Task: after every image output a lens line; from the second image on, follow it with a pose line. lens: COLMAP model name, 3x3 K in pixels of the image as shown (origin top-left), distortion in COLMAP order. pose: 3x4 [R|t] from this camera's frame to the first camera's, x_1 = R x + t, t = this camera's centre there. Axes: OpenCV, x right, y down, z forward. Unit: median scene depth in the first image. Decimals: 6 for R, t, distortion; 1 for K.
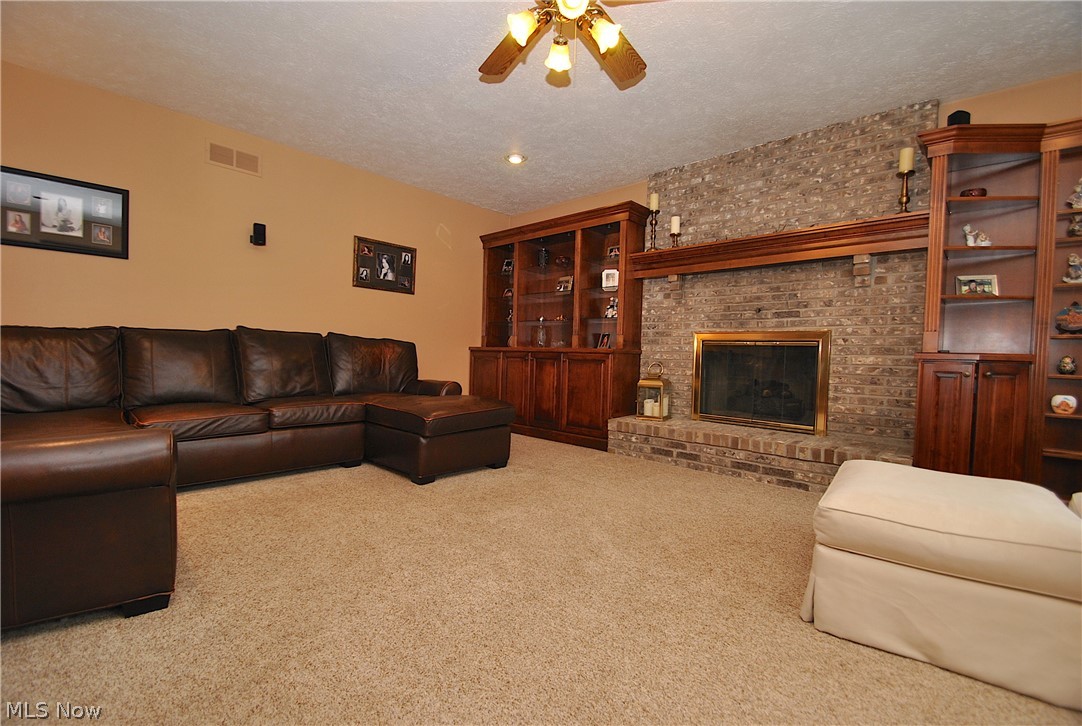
lens RADIAL K [[474.8, 0, 540.4], [0, 474.8, 371.3], [0, 0, 1]] dist [0.018422, -0.015664]
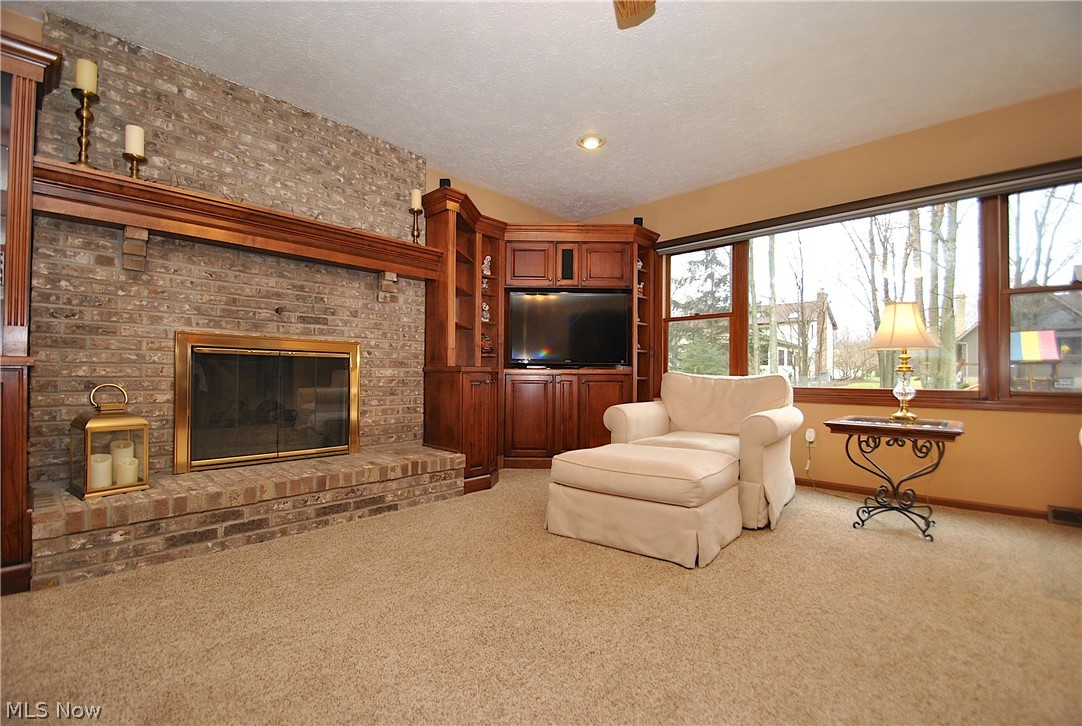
lens RADIAL K [[474.8, 0, 540.4], [0, 474.8, 371.3], [0, 0, 1]] dist [0.018422, -0.015664]
pose [[0.002570, -0.016027, 0.999868, -0.339893], [0.031210, 0.999386, 0.015939, -0.030109], [-0.999510, 0.031165, 0.003069, 0.610135]]
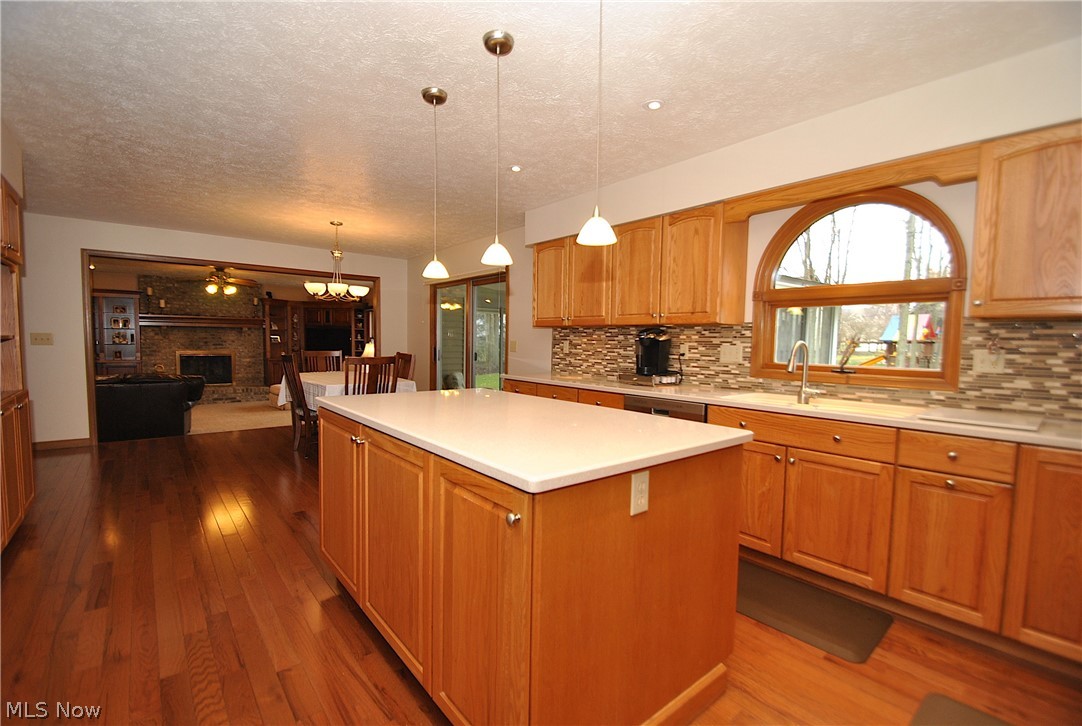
lens RADIAL K [[474.8, 0, 540.4], [0, 474.8, 371.3], [0, 0, 1]] dist [0.018422, -0.015664]
pose [[0.116591, -0.083477, 0.989666, -2.073567], [0.024172, 0.996405, 0.081198, -0.148355], [-0.992886, 0.014455, 0.118190, -1.216781]]
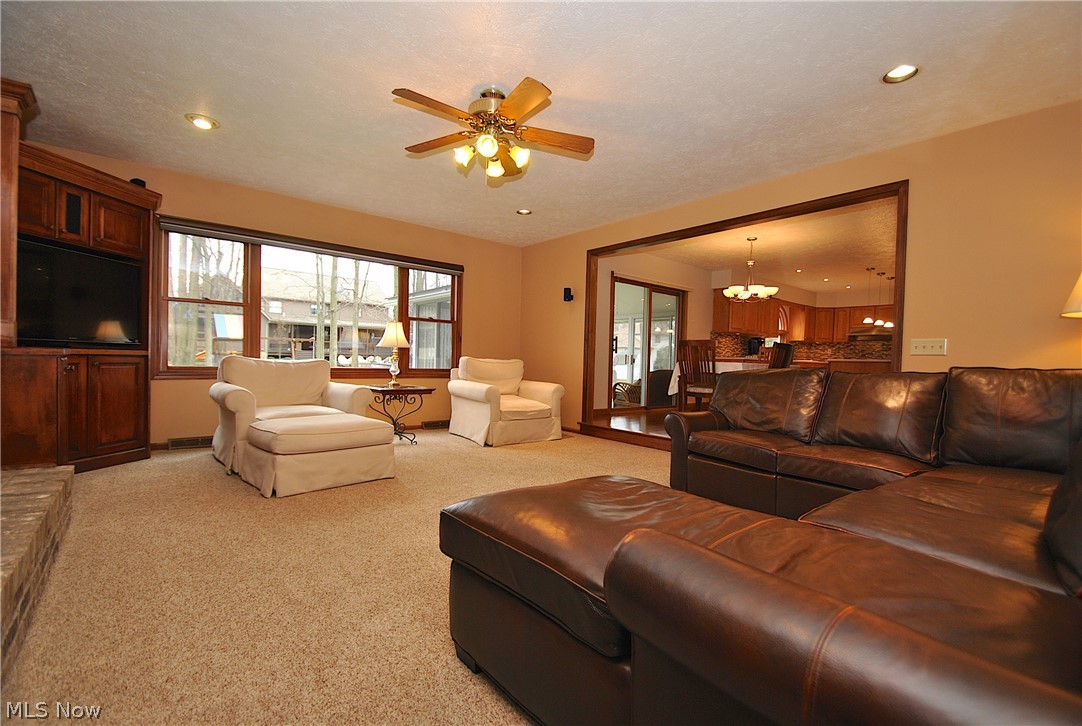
lens RADIAL K [[474.8, 0, 540.4], [0, 474.8, 371.3], [0, 0, 1]] dist [0.018422, -0.015664]
pose [[-0.990136, -0.055435, 0.128673, -0.181655], [-0.047552, 0.996845, 0.063547, -0.074203], [-0.131790, 0.056801, -0.989649, 1.368530]]
